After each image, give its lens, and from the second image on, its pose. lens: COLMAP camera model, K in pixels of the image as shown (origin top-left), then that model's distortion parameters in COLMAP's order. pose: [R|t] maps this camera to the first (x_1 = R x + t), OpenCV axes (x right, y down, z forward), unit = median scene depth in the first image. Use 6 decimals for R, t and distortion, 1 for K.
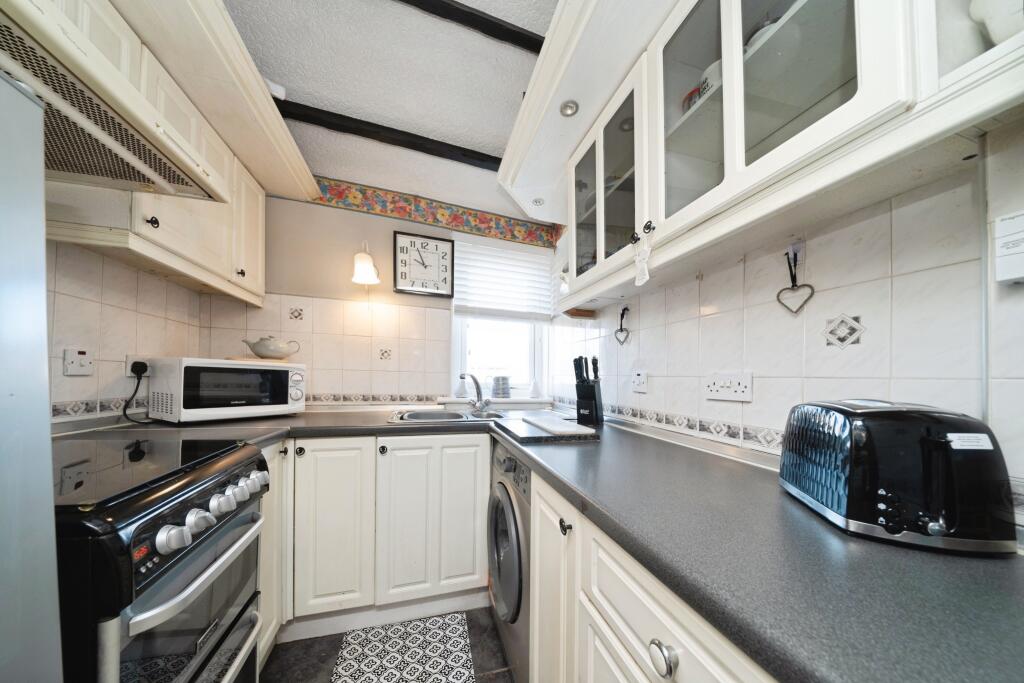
lens RADIAL K [[312.8, 0, 526.1], [0, 312.8, 364.9], [0, 0, 1]] dist [0.010929, -0.007297]
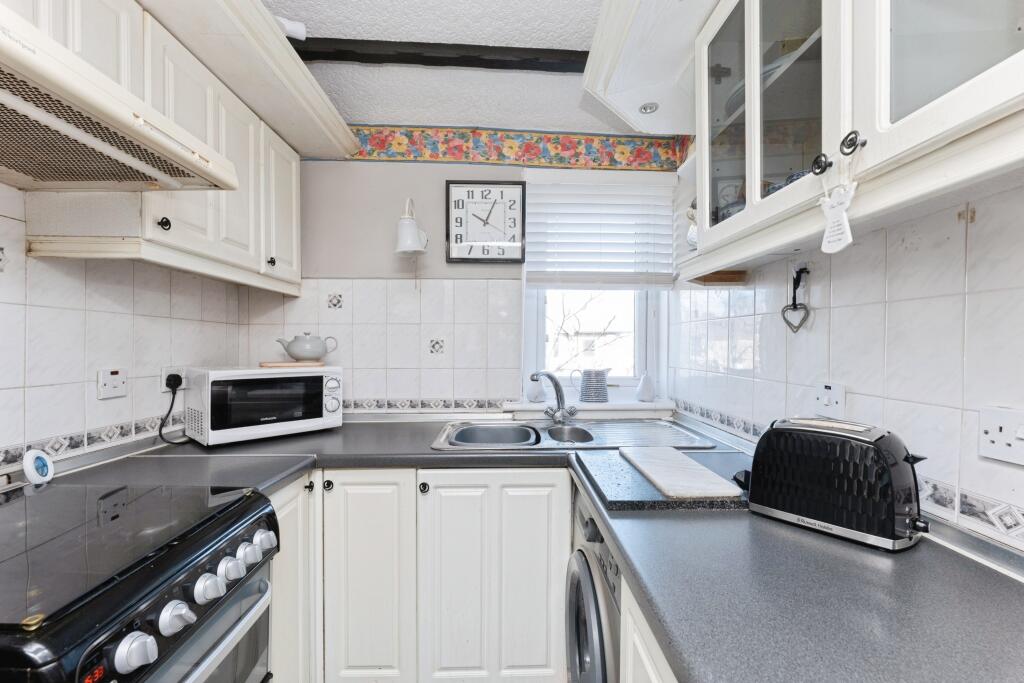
lens RADIAL K [[418.8, 0, 510.2], [0, 418.8, 343.8], [0, 0, 1]] dist [0.001155, -0.000029]
pose [[0.953910, -0.002073, -0.300085, 0.036022], [0.011939, 0.999447, 0.031047, -0.087302], [0.299855, -0.033199, 0.953407, 0.099134]]
